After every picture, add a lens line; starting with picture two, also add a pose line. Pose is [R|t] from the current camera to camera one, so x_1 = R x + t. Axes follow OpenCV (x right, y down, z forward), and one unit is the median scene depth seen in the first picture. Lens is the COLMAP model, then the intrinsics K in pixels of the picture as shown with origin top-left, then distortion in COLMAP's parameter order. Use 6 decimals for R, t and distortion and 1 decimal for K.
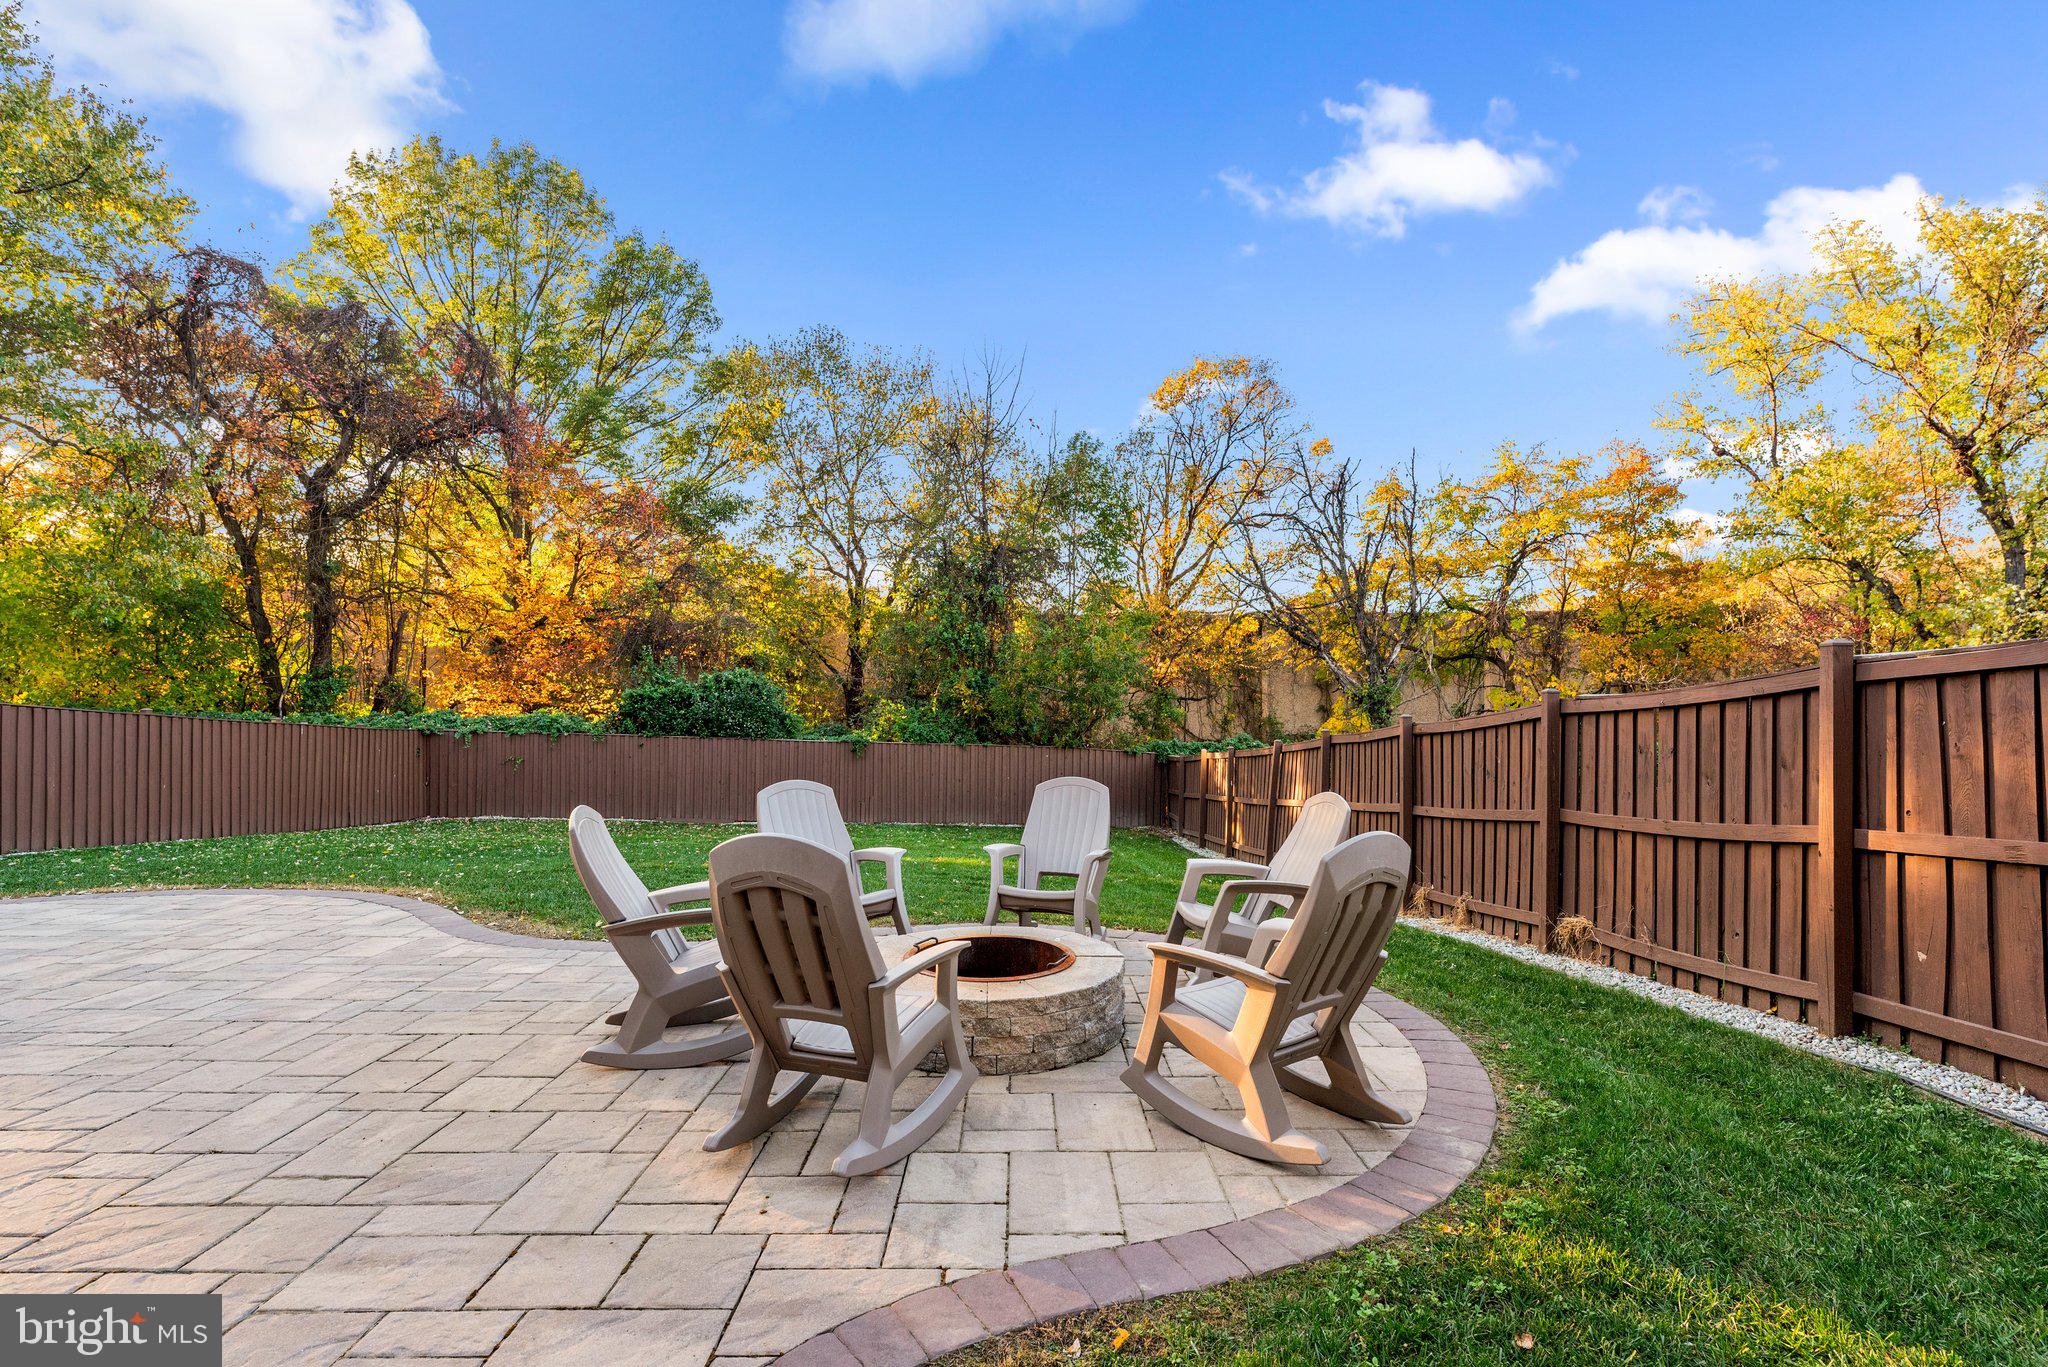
lens RADIAL K [[932.2, 0, 1027.8], [0, 932.2, 696.6], [0, 0, 1]] dist [0.000094, 0.000123]
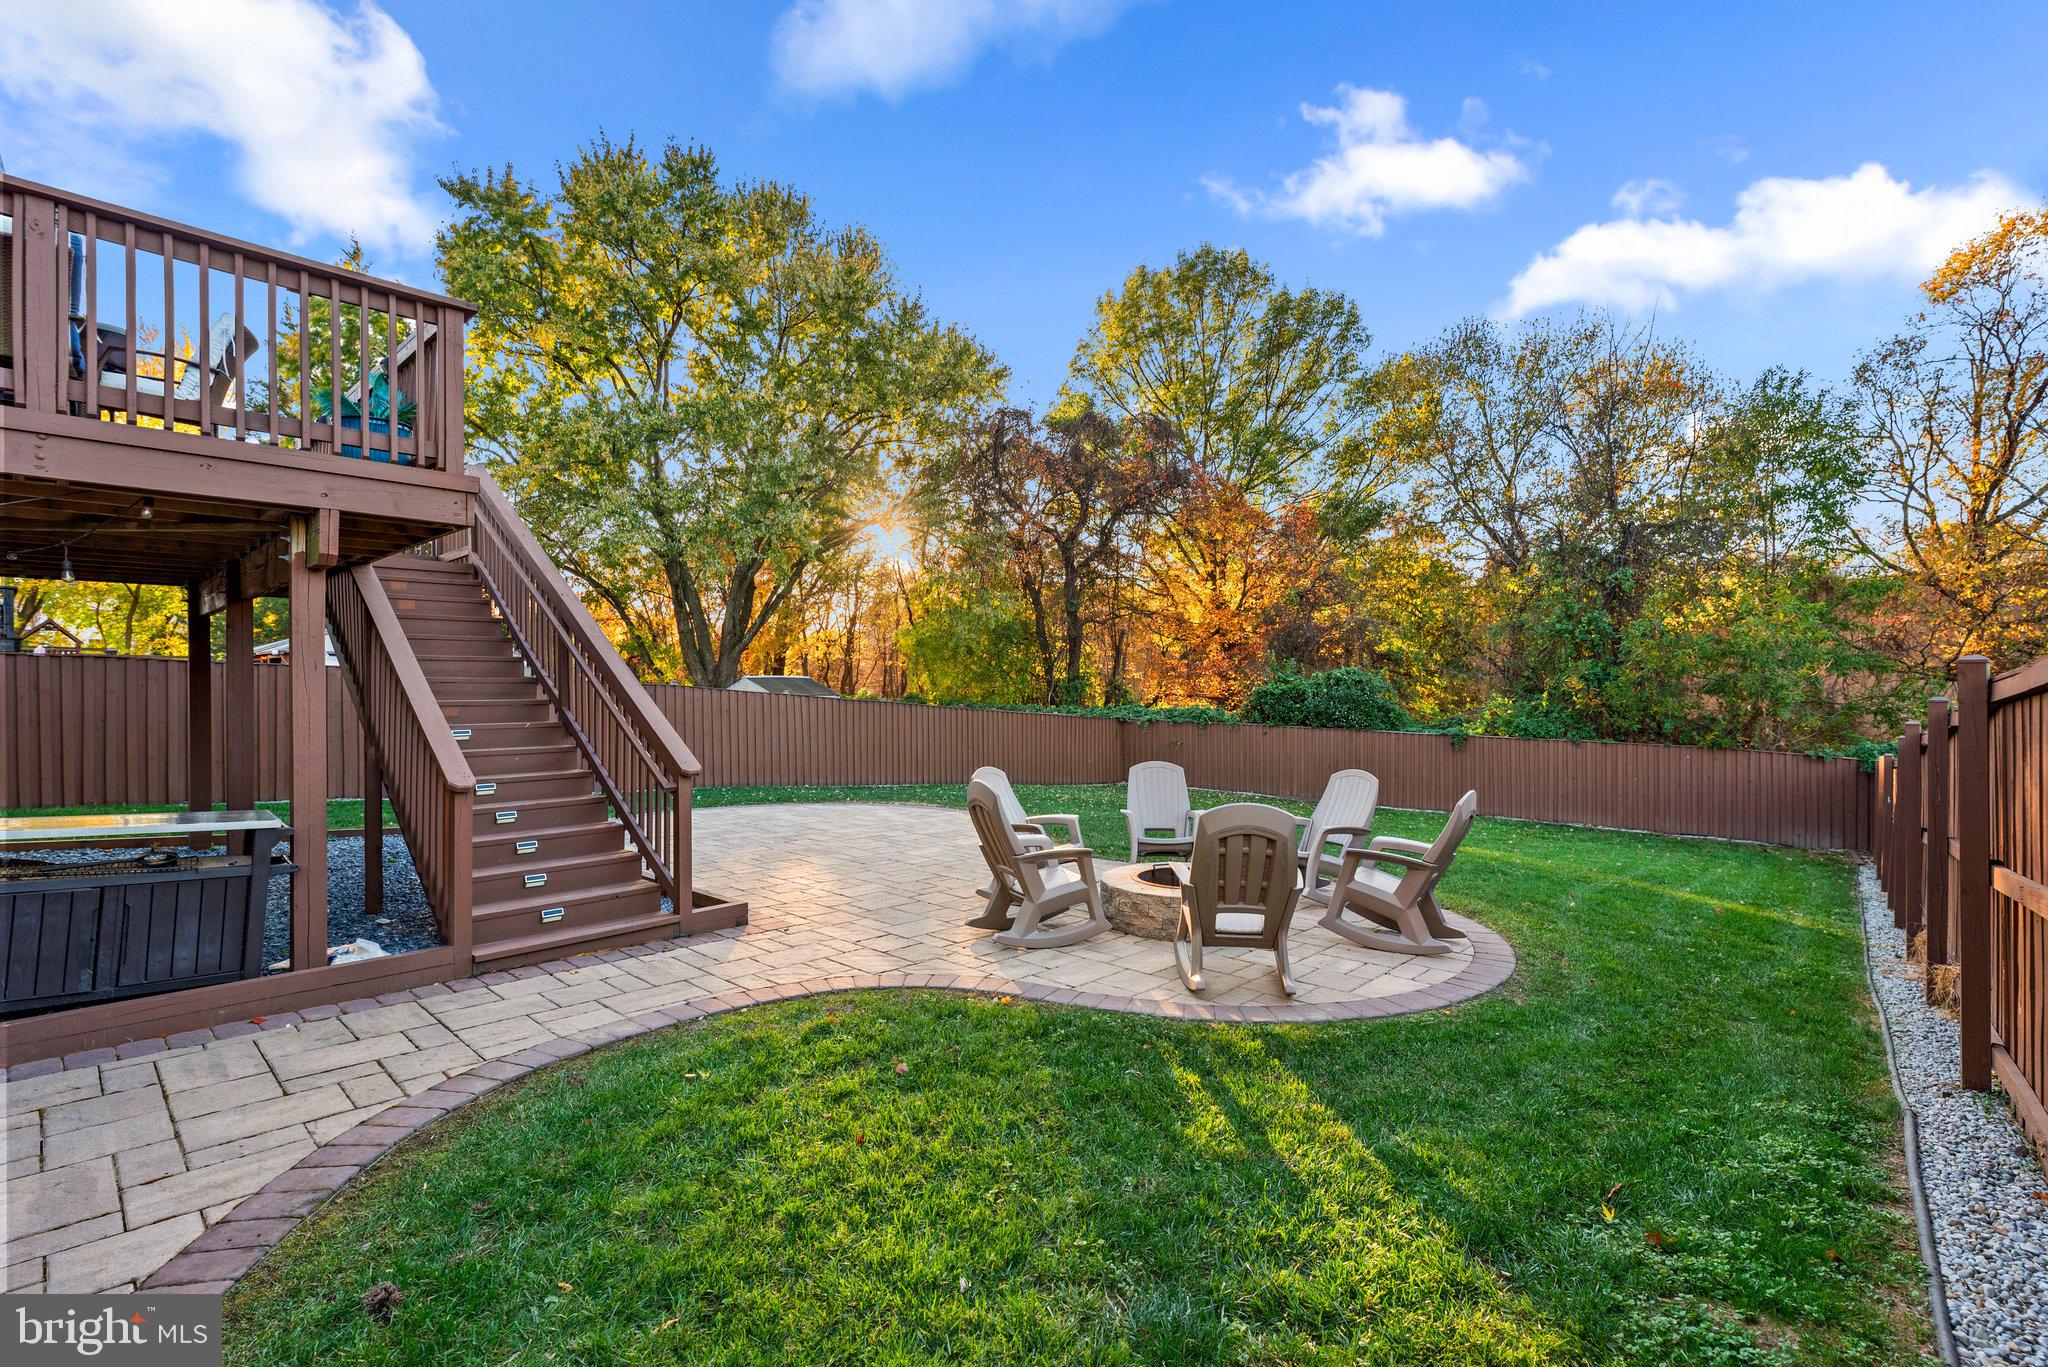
lens RADIAL K [[904.9, 0, 1016.2], [0, 904.9, 709.2], [0, 0, 1]] dist [0.001325, -0.000645]
pose [[0.714742, 0.006261, -0.699361, 0.140795], [0.012485, 0.999686, 0.021710, -0.006734], [0.699277, -0.024249, 0.714439, -0.047709]]
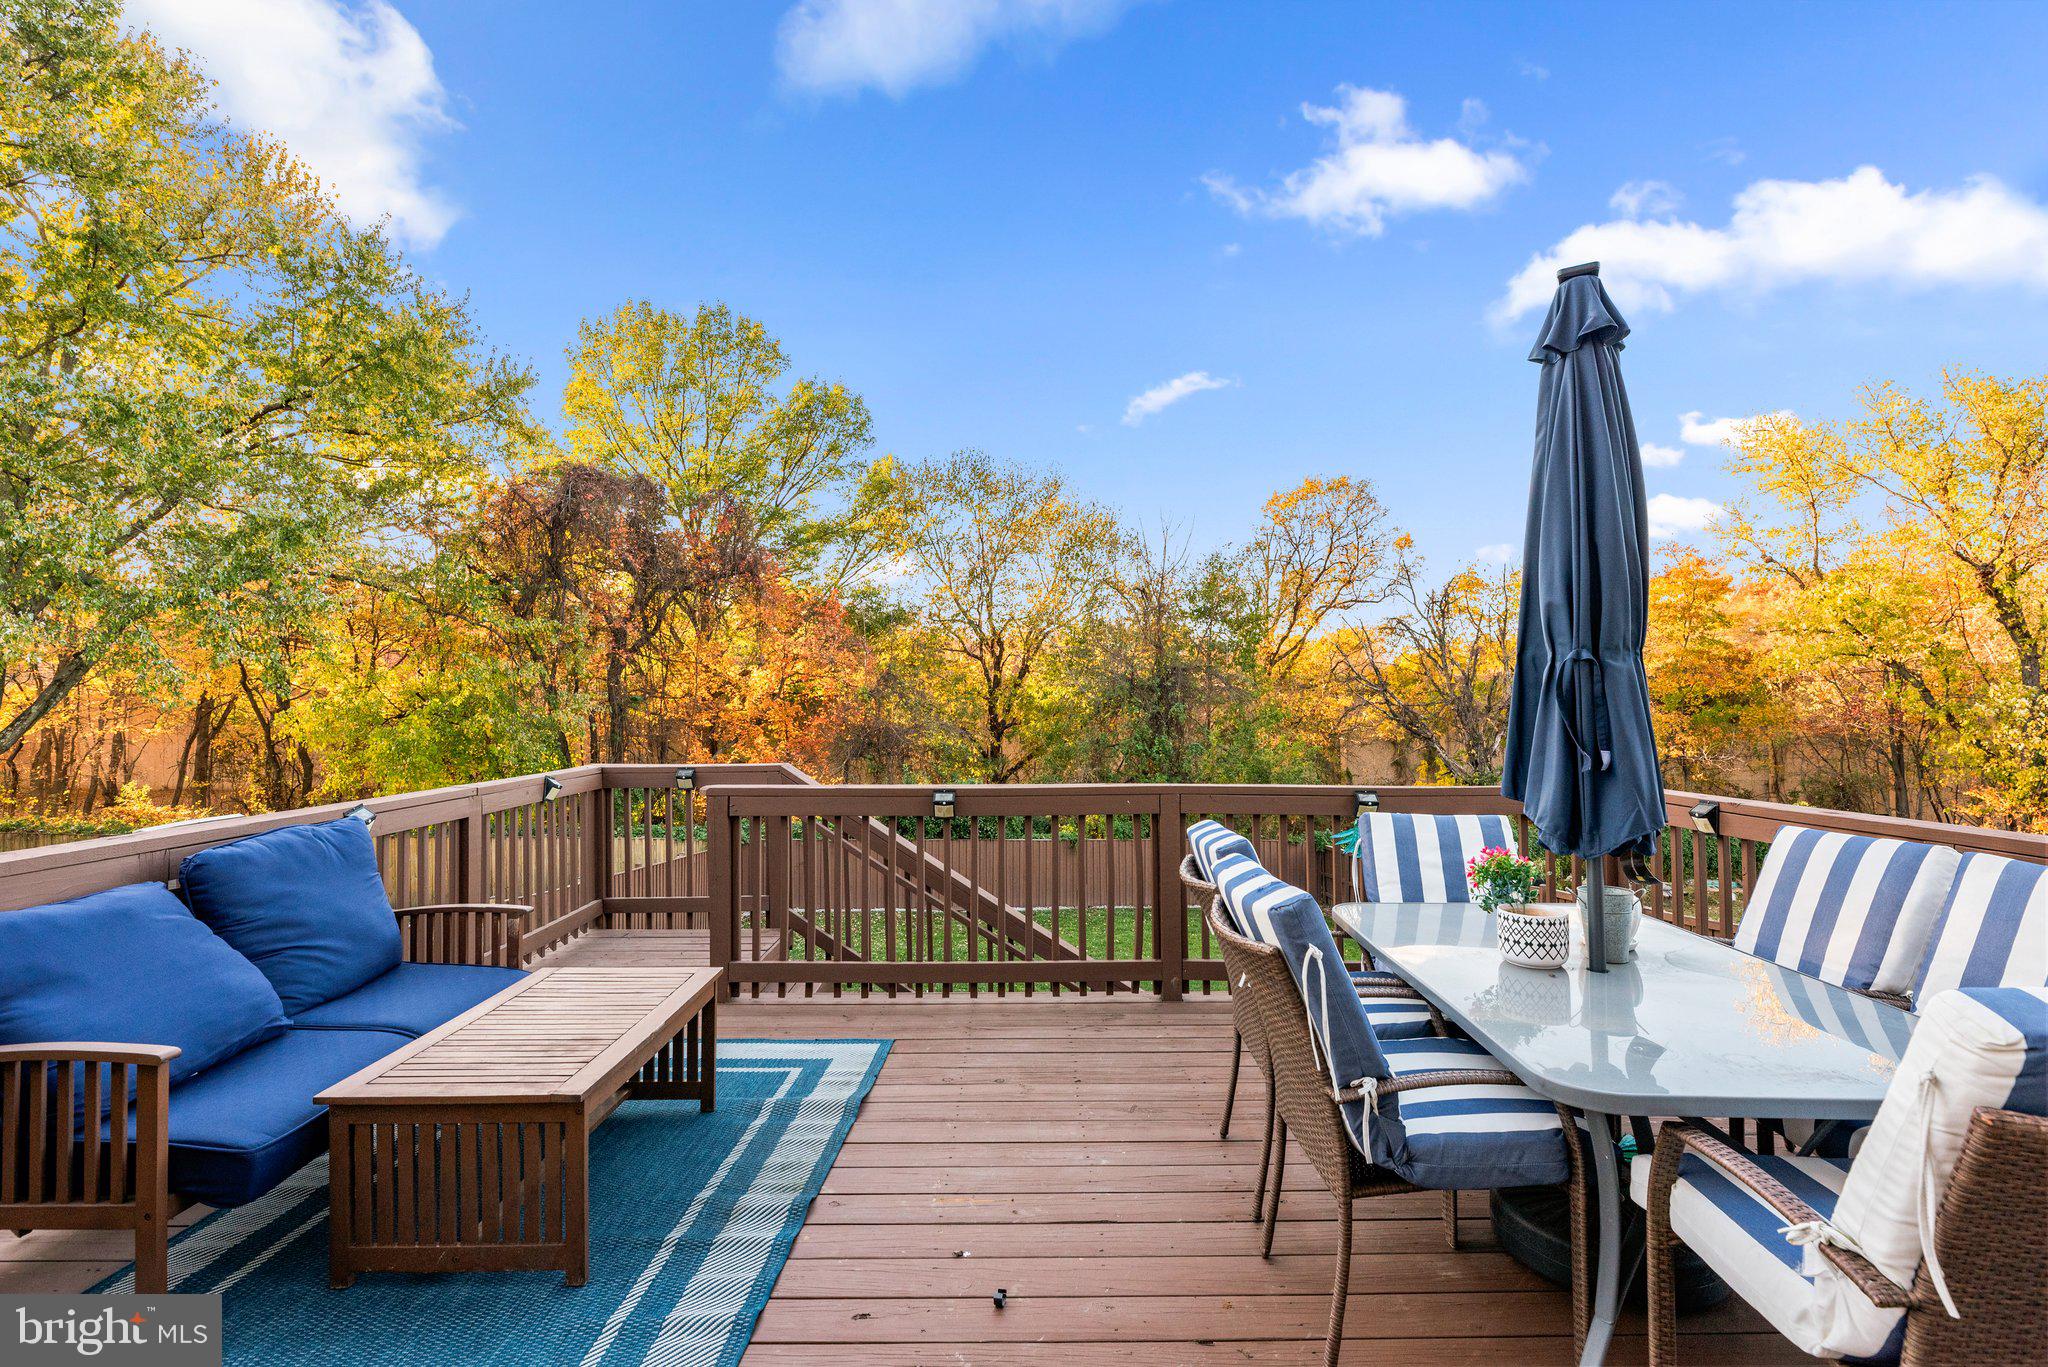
lens RADIAL K [[908.2, 0, 1024.0], [0, 908.2, 683.5], [0, 0, 1]] dist [-0.002404, -0.000821]
pose [[0.999855, -0.013954, -0.009806, -0.177022], [0.013826, 0.999820, -0.013007, -0.111460], [0.009985, 0.012870, 0.999867, -0.135042]]
